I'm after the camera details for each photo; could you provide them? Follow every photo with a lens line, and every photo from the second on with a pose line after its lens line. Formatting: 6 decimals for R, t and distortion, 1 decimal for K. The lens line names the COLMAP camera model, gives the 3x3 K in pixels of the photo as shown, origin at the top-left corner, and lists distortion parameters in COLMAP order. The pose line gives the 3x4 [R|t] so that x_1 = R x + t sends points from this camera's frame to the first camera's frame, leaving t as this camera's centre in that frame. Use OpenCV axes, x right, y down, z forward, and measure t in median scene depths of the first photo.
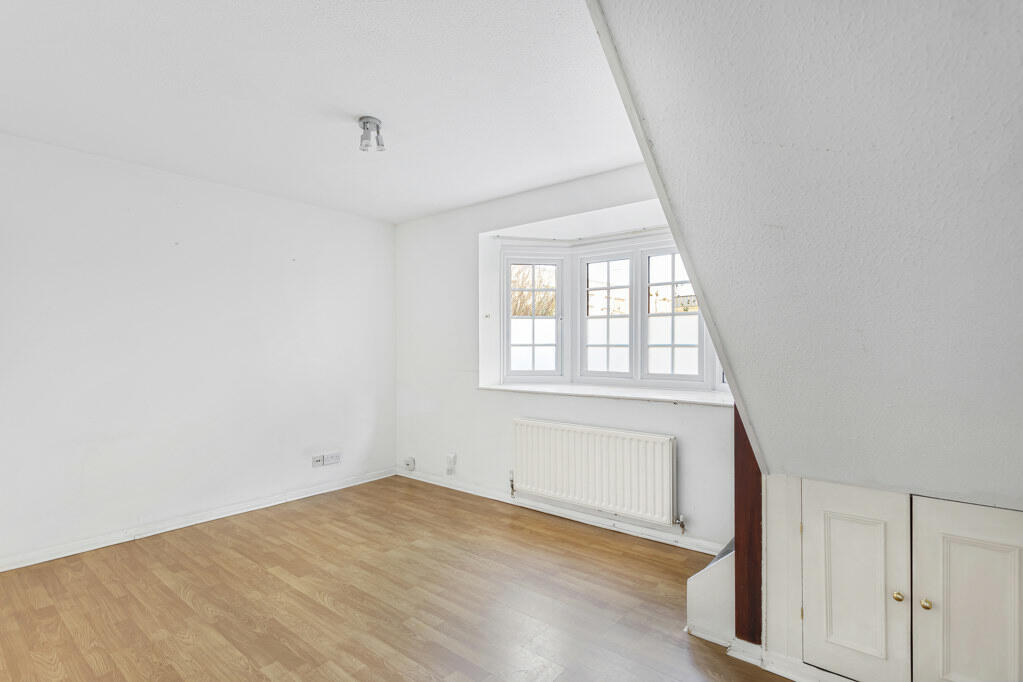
lens RADIAL K [[484.0, 0, 510.4], [0, 484.0, 352.2], [0, 0, 1]] dist [0.001548, 0.000525]
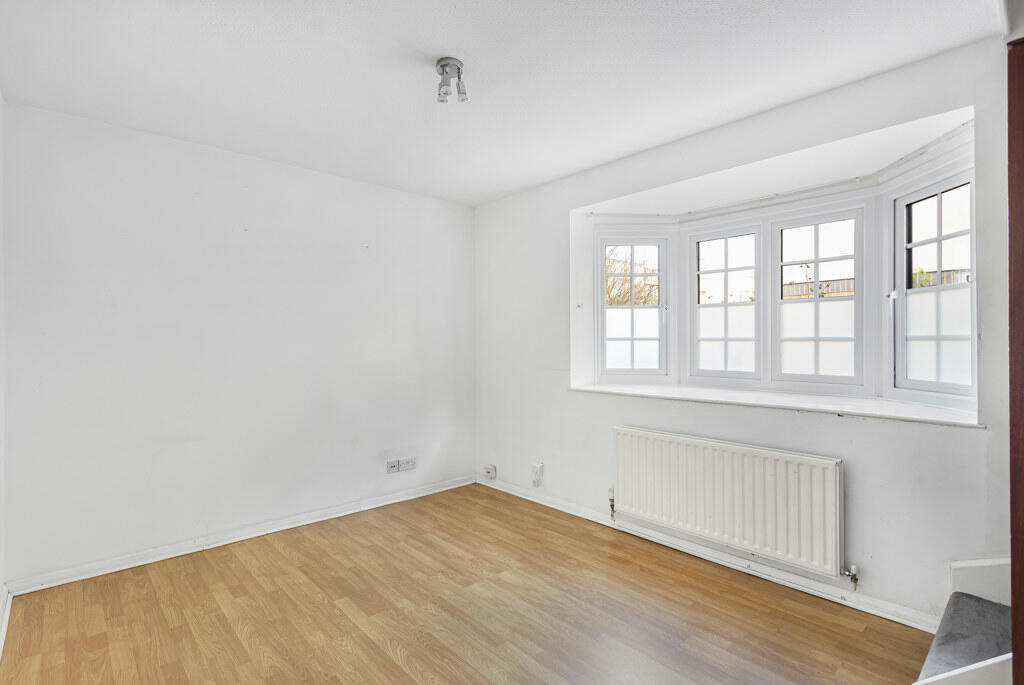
lens RADIAL K [[484.5, 0, 510.9], [0, 484.5, 353.8], [0, 0, 1]] dist [0.001548, 0.000525]
pose [[0.989237, 0.001944, -0.146308, -0.055346], [-0.000003, 0.999912, 0.013264, -0.000697], [0.146320, -0.013120, 0.989150, 0.165298]]
